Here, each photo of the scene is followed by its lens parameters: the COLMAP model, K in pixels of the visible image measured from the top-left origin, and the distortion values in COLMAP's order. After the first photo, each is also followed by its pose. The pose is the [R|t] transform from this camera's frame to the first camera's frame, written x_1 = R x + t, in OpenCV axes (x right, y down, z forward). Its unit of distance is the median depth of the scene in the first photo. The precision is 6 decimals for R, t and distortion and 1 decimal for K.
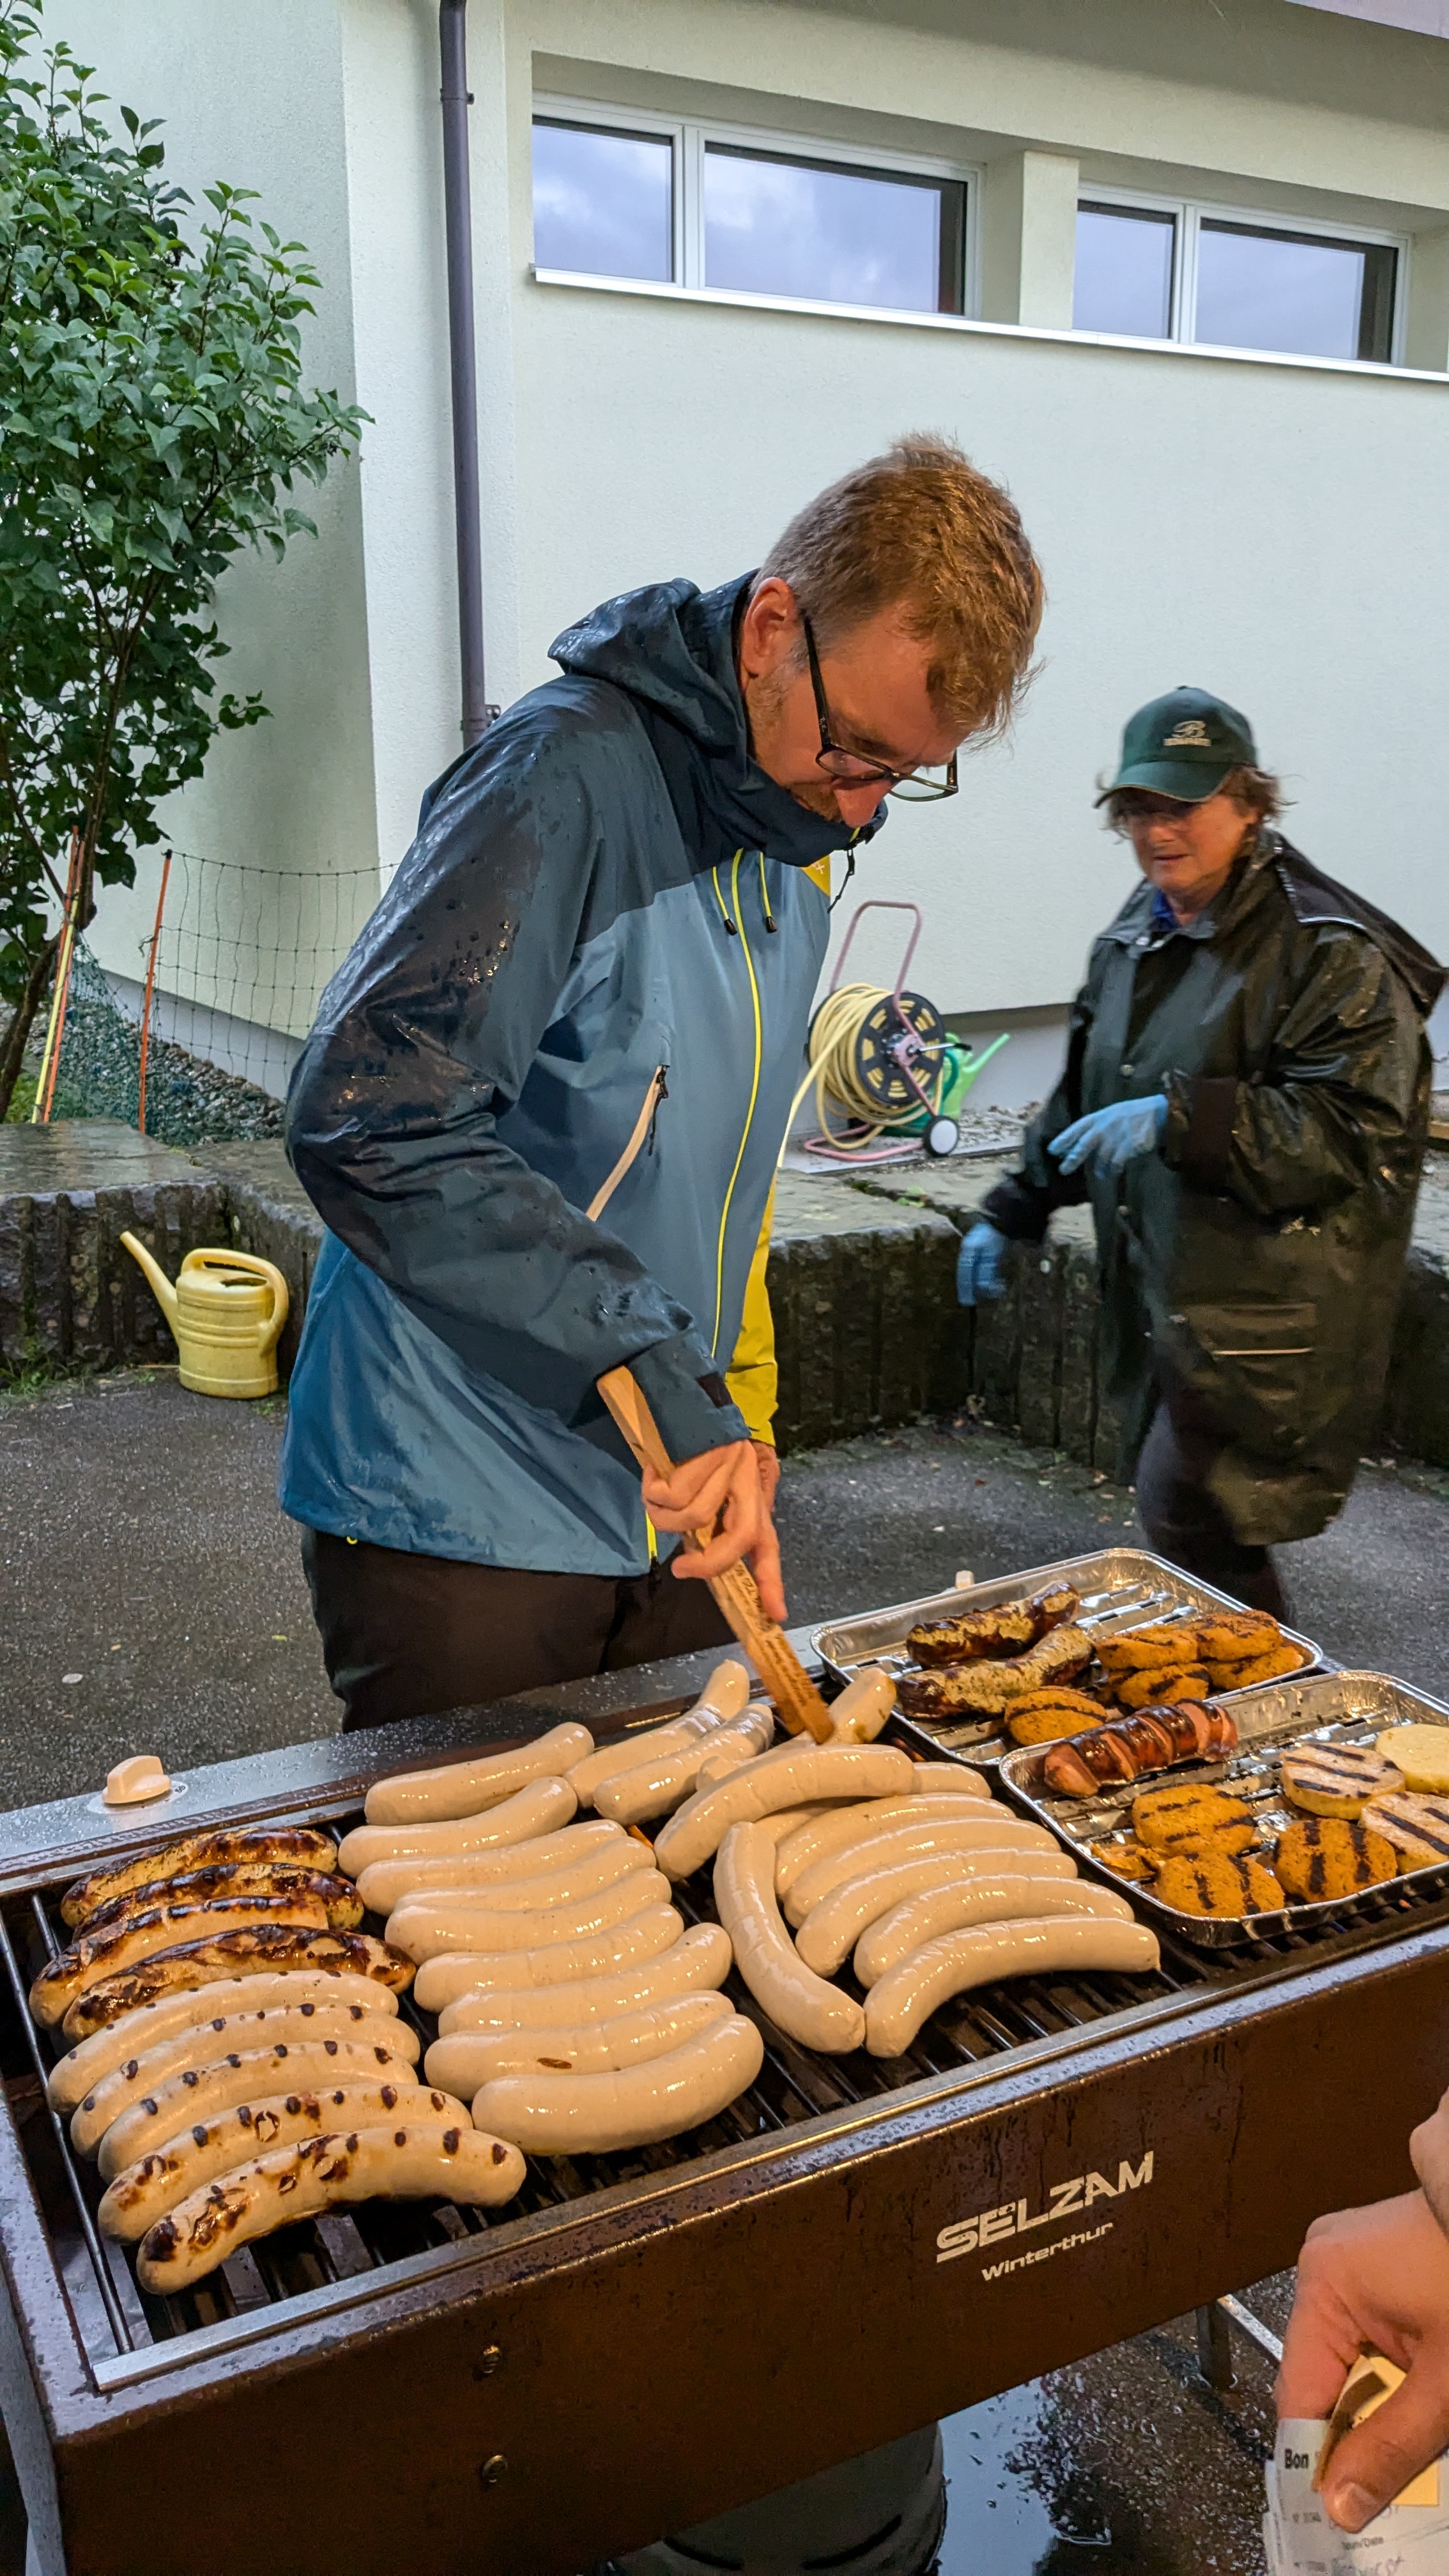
lens RADIAL K [[2045.9, 0, 727.0], [0, 2045.9, 1154.1], [0, 0, 1]] dist [0.003372, 0.004146]
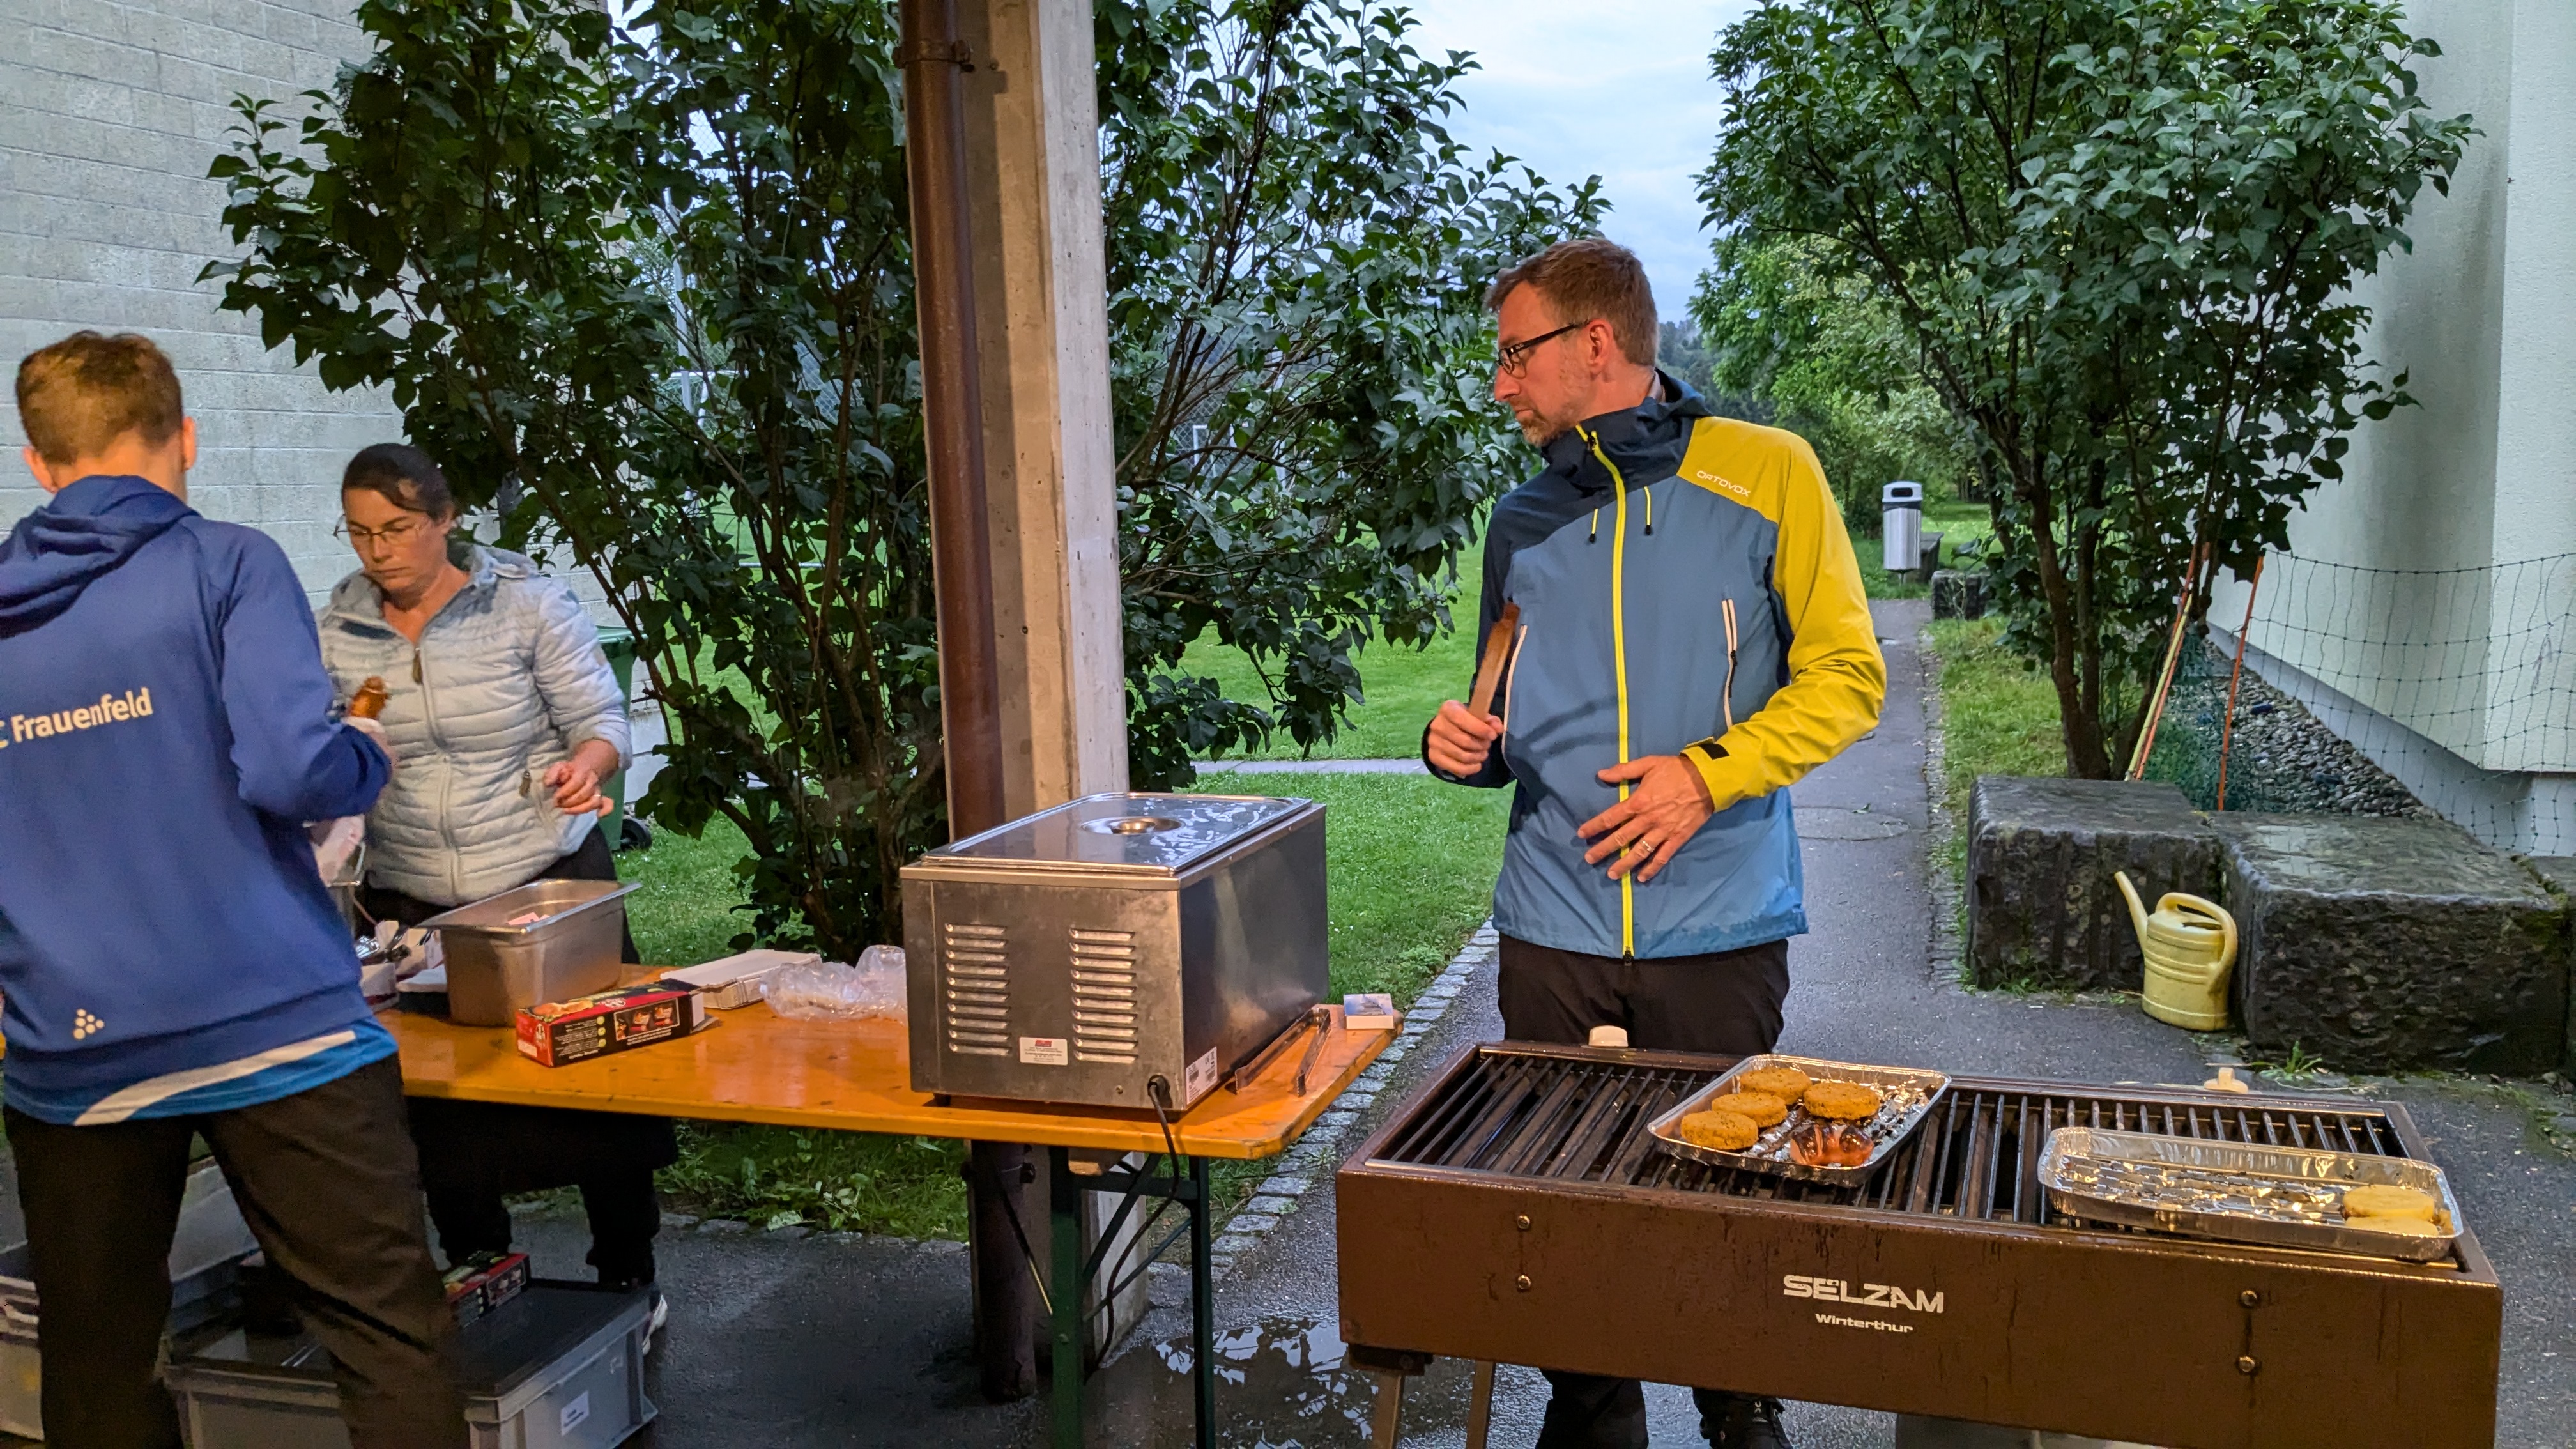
lens RADIAL K [[2045.9, 0, 1288.0], [0, 2045.9, 724.5], [0, 0, 1]] dist [0.003372, 0.004146]
pose [[0.664817, 0.071908, -0.743537, 0.250611], [-0.124039, 0.992165, -0.014954, 0.032032], [0.736636, 0.102170, 0.668527, -0.121745]]
